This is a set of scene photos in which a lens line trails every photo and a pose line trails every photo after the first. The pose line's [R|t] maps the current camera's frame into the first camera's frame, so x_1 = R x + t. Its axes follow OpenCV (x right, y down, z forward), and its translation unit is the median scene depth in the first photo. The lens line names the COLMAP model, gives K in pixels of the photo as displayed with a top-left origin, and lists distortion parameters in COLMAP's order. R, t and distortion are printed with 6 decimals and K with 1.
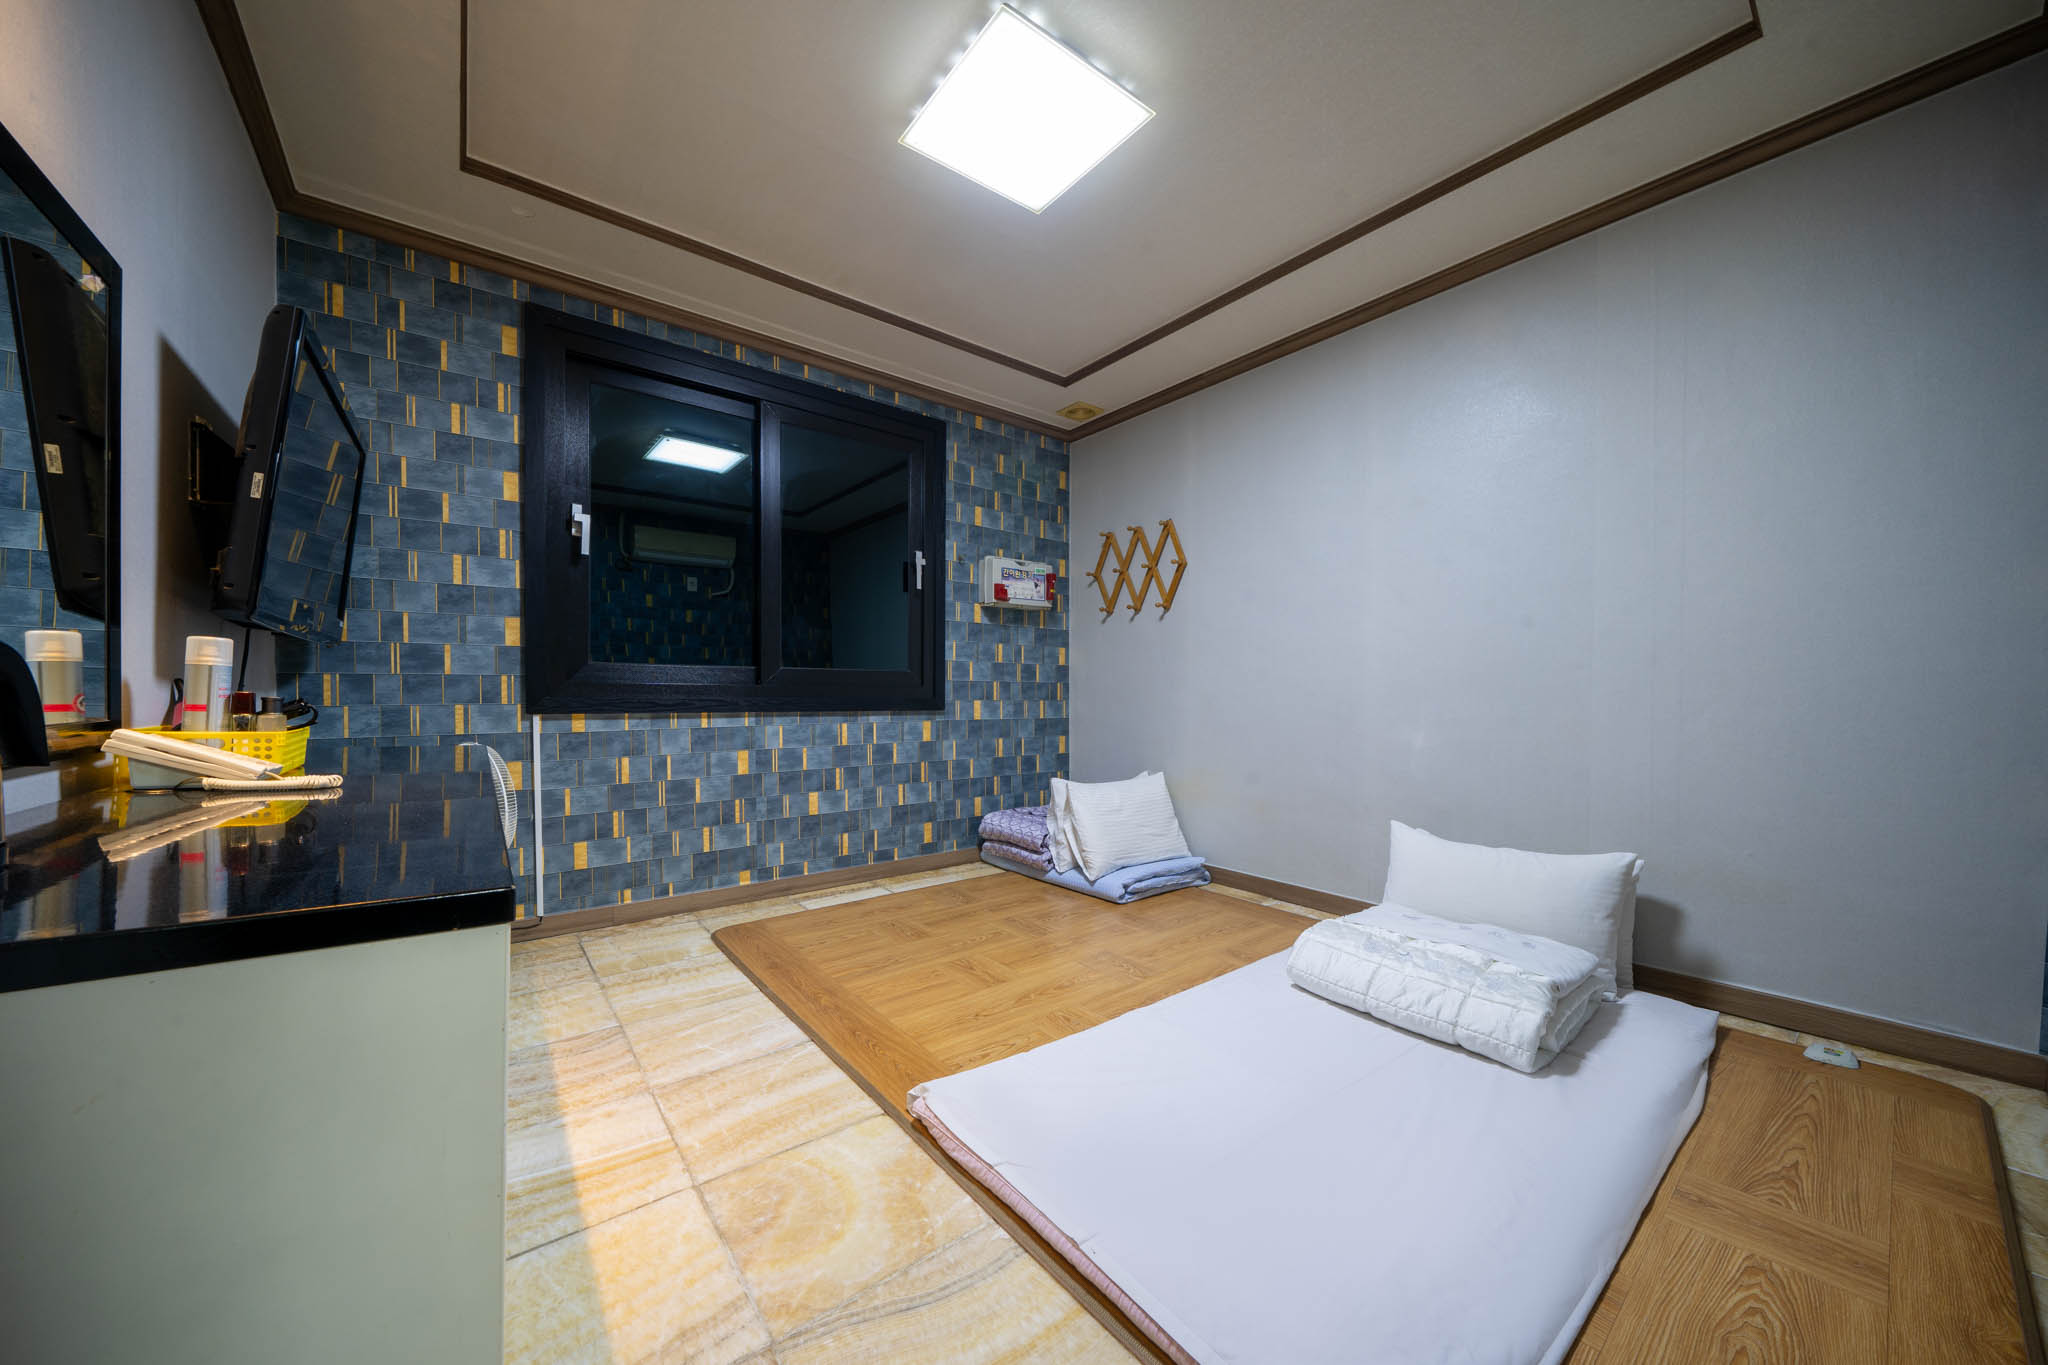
lens RADIAL K [[703.7, 0, 1023.2], [0, 703.7, 693.0], [0, 0, 1]] dist [-0.003296, -0.000080]
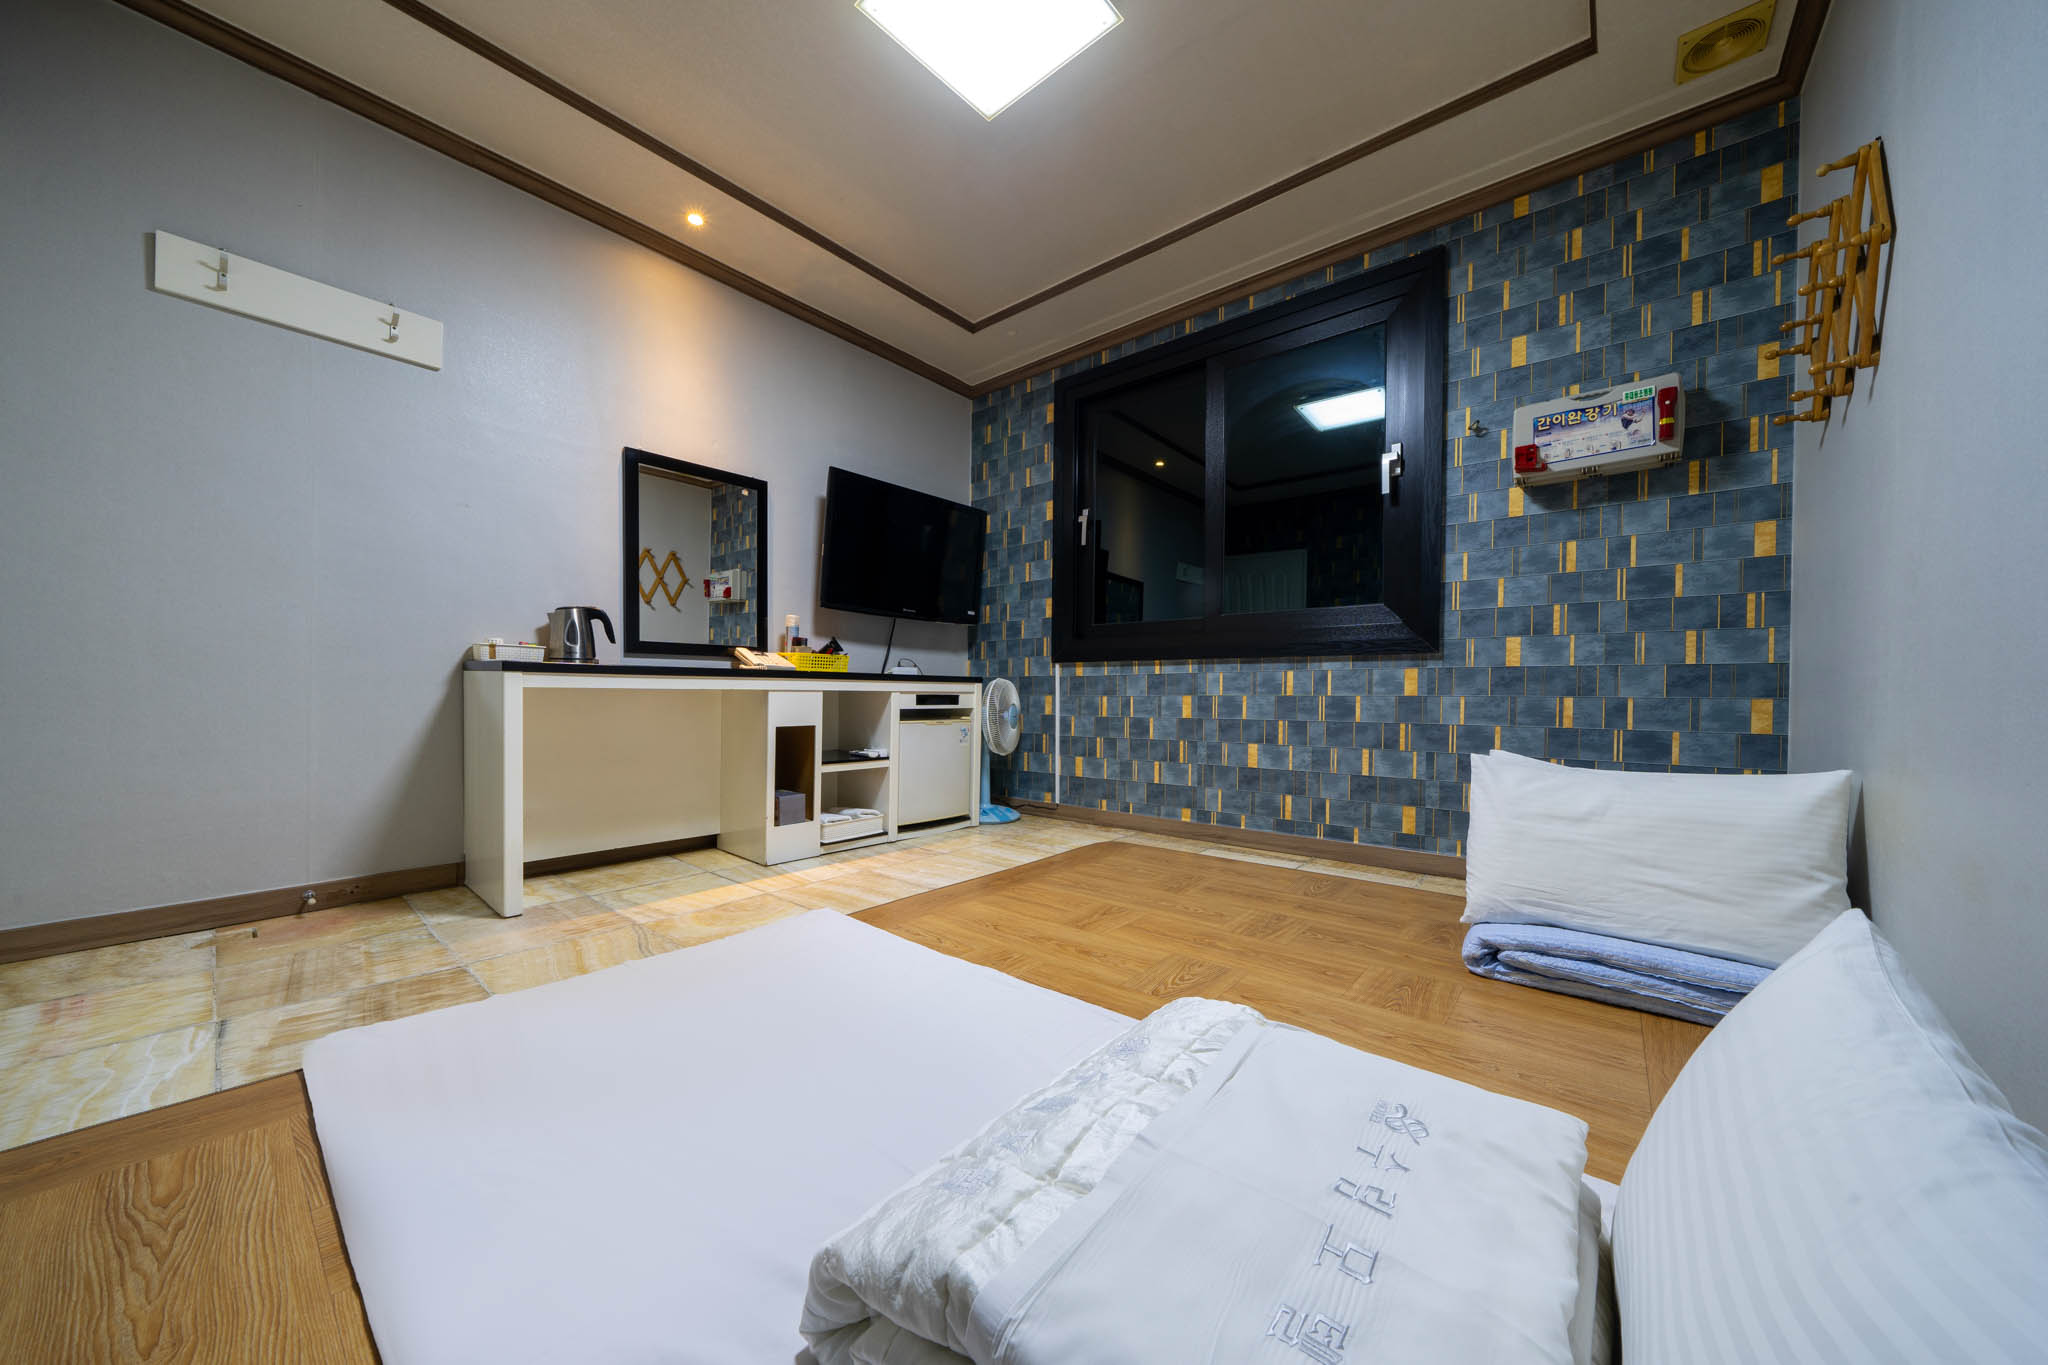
lens RADIAL K [[703.7, 0, 1017.2], [0, 703.7, 692.3], [0, 0, 1]] dist [-0.003296, -0.000080]
pose [[0.200080, -0.006150, -0.979760, 0.592481], [-0.004887, 0.999962, -0.007275, 0.085096], [0.979767, 0.006244, 0.200042, 0.530175]]
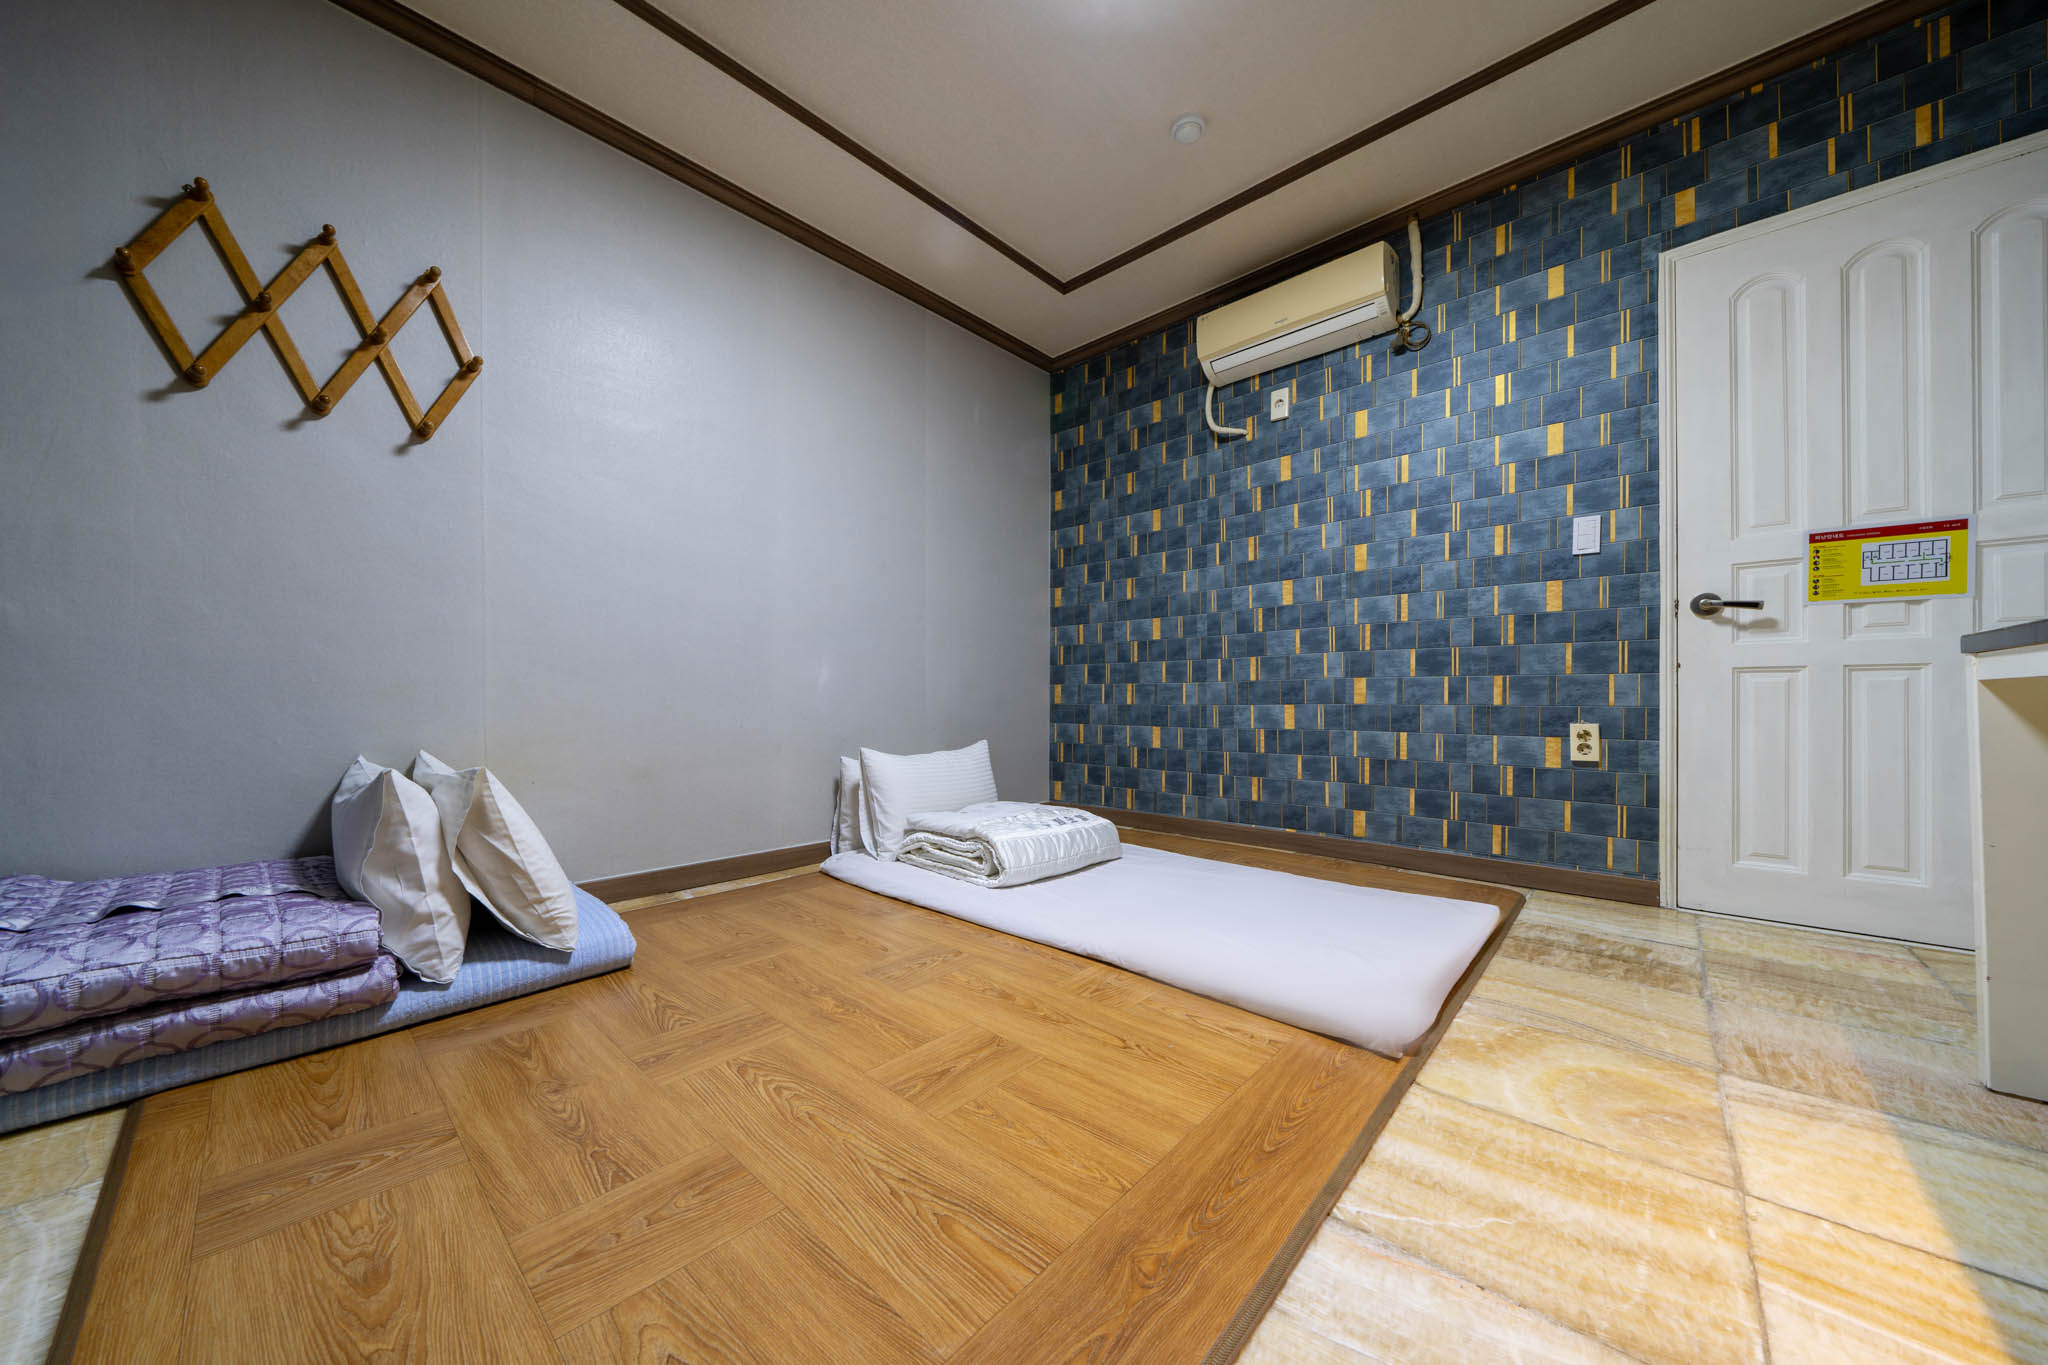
lens RADIAL K [[703.7, 0, 1005.5], [0, 703.7, 687.9], [0, 0, 1]] dist [-0.003296, -0.000080]
pose [[-0.145648, 0.010927, 0.989276, -0.446141], [0.000040, 0.999939, -0.011039, 0.085120], [-0.989336, -0.001568, -0.145640, 0.772078]]
